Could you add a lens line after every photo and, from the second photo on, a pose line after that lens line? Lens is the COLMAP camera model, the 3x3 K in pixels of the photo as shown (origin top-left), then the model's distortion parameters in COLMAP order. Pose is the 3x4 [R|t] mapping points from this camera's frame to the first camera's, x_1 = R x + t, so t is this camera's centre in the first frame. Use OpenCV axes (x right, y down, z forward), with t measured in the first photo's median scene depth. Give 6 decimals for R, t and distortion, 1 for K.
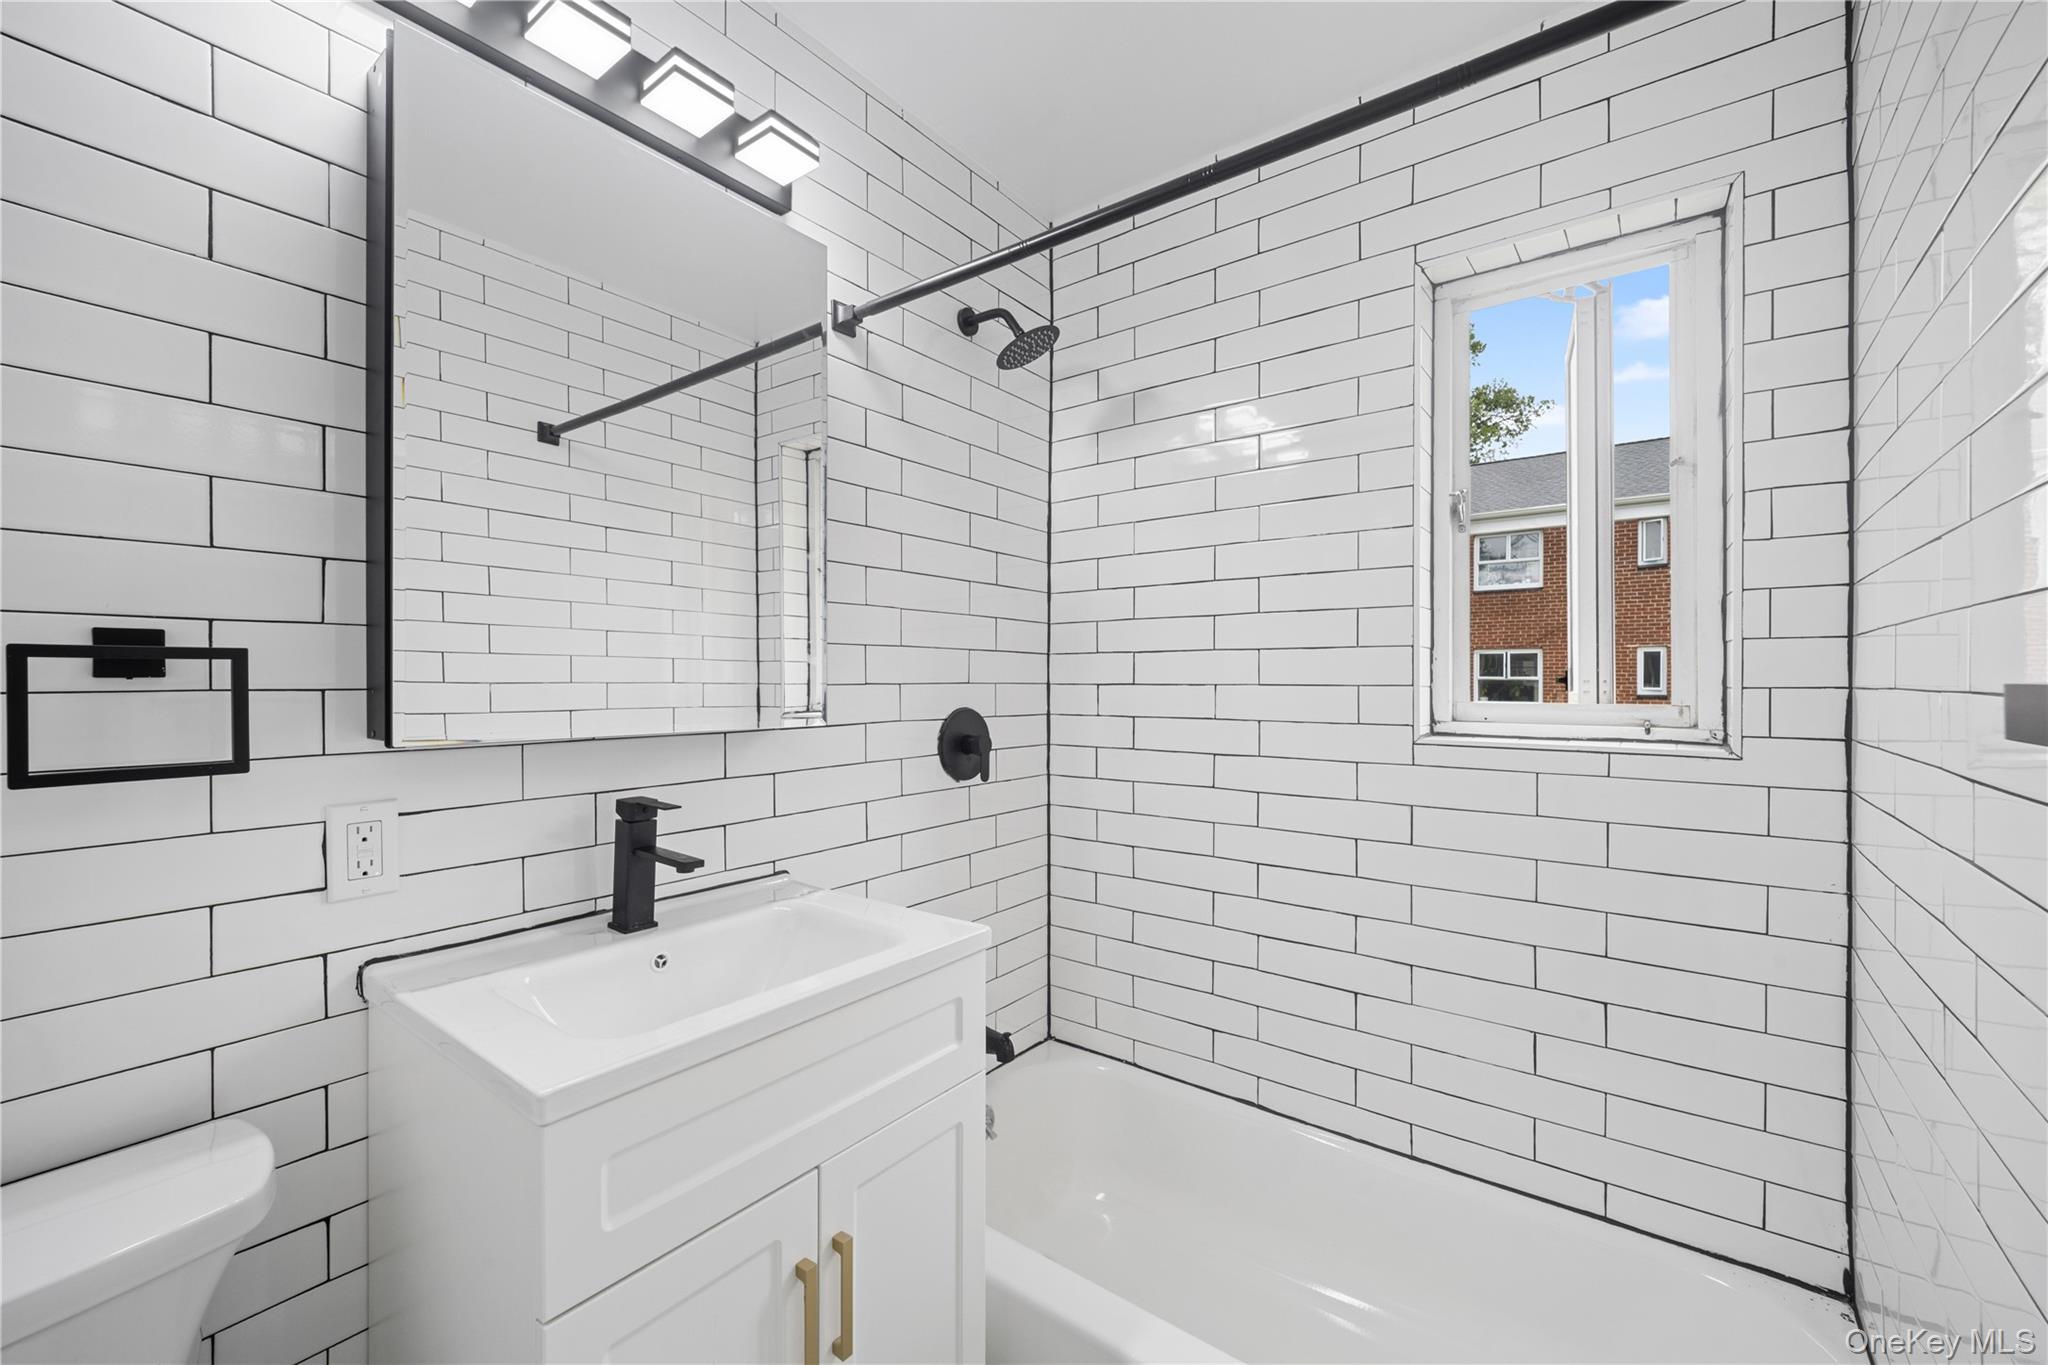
lens RADIAL K [[836.4, 0, 1018.5], [0, 836.4, 681.7], [0, 0, 1]] dist [-0.003884, -0.001217]
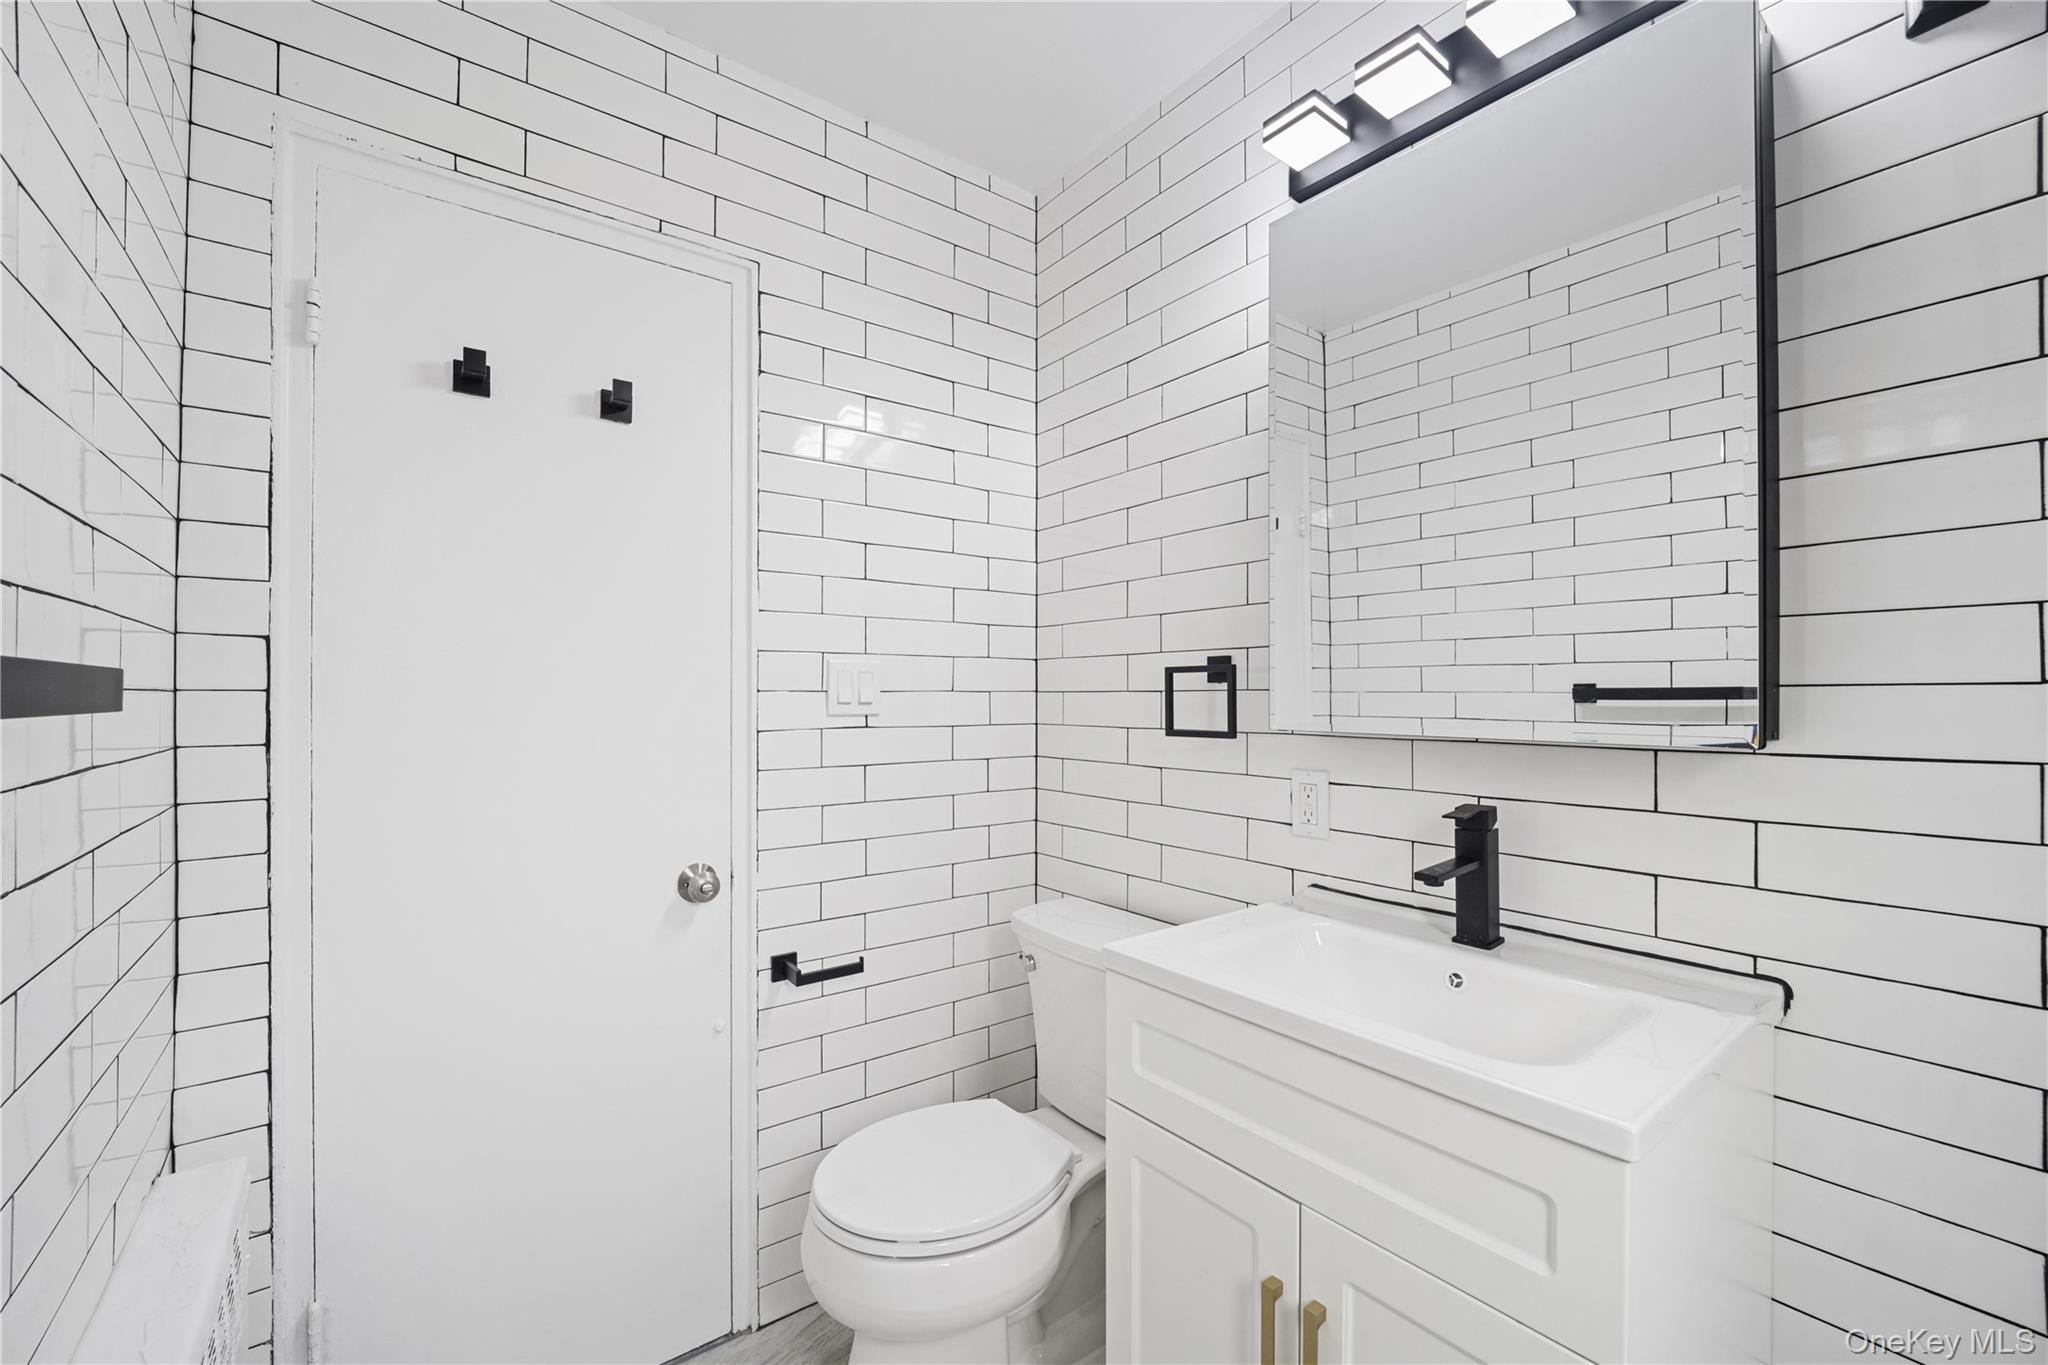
lens RADIAL K [[836.4, 0, 1016.0], [0, 836.4, 687.0], [0, 0, 1]] dist [-0.003884, -0.001217]
pose [[-0.259649, 0.001460, -0.965702, 0.808195], [0.005400, 0.999985, 0.000060, 0.001869], [0.965688, -0.005199, -0.259653, 1.017871]]
